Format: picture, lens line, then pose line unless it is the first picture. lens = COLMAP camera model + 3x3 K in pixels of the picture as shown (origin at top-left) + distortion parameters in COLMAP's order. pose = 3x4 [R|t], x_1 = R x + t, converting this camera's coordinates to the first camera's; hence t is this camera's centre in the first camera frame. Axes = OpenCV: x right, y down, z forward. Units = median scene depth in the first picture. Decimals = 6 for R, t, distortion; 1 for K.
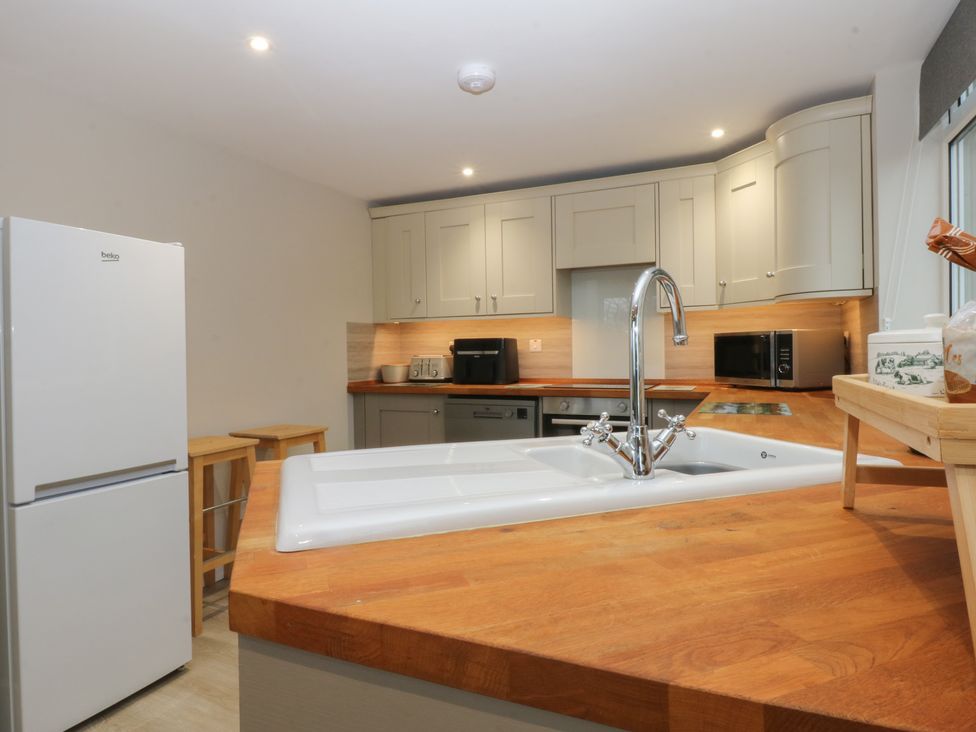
lens RADIAL K [[564.4, 0, 495.5], [0, 564.4, 354.5], [0, 0, 1]] dist [0.000483, -0.010220]
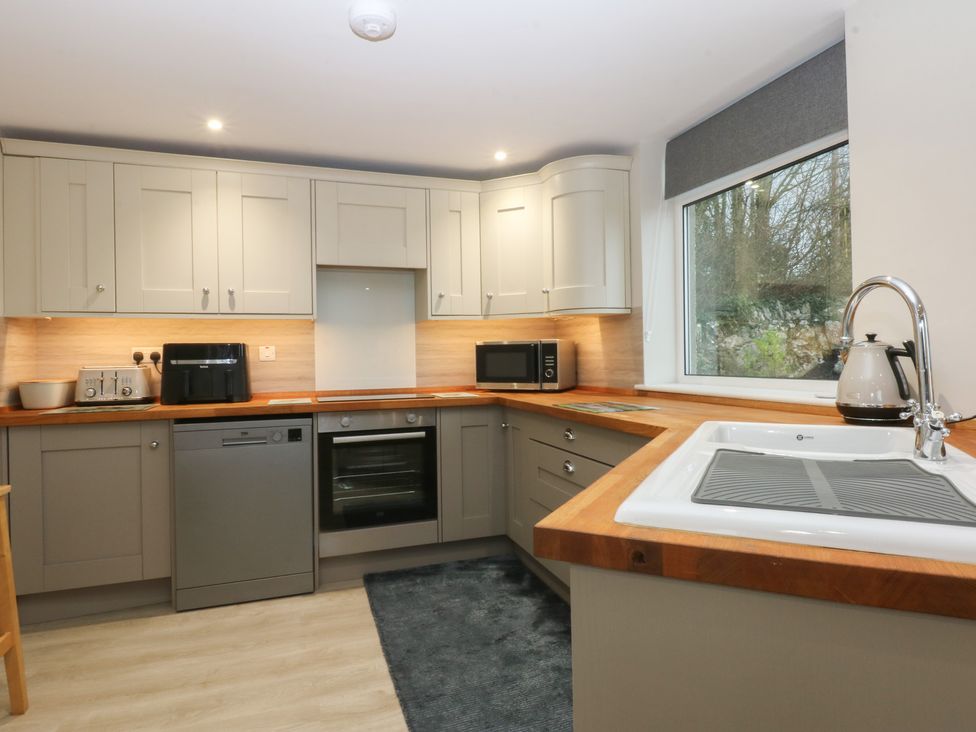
lens RADIAL K [[564.4, 0, 495.5], [0, 564.4, 354.5], [0, 0, 1]] dist [0.000483, -0.010220]
pose [[0.732997, 0.004015, 0.680220, -0.279030], [0.010133, 0.999807, -0.016821, 0.003904], [-0.680156, 0.019222, 0.732815, 0.182808]]
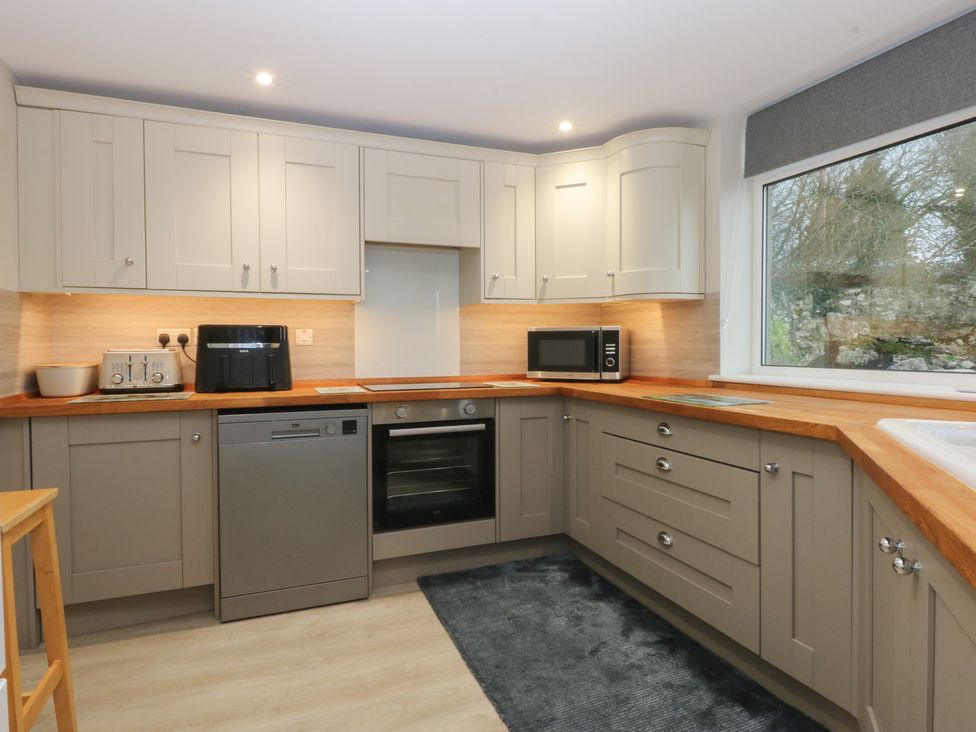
lens RADIAL K [[564.4, 0, 495.5], [0, 564.4, 354.5], [0, 0, 1]] dist [0.000483, -0.010220]
pose [[0.701306, -0.002867, 0.712855, -0.327464], [-0.001044, 0.999987, 0.005048, 0.004094], [-0.712860, -0.004284, 0.701293, 0.315790]]
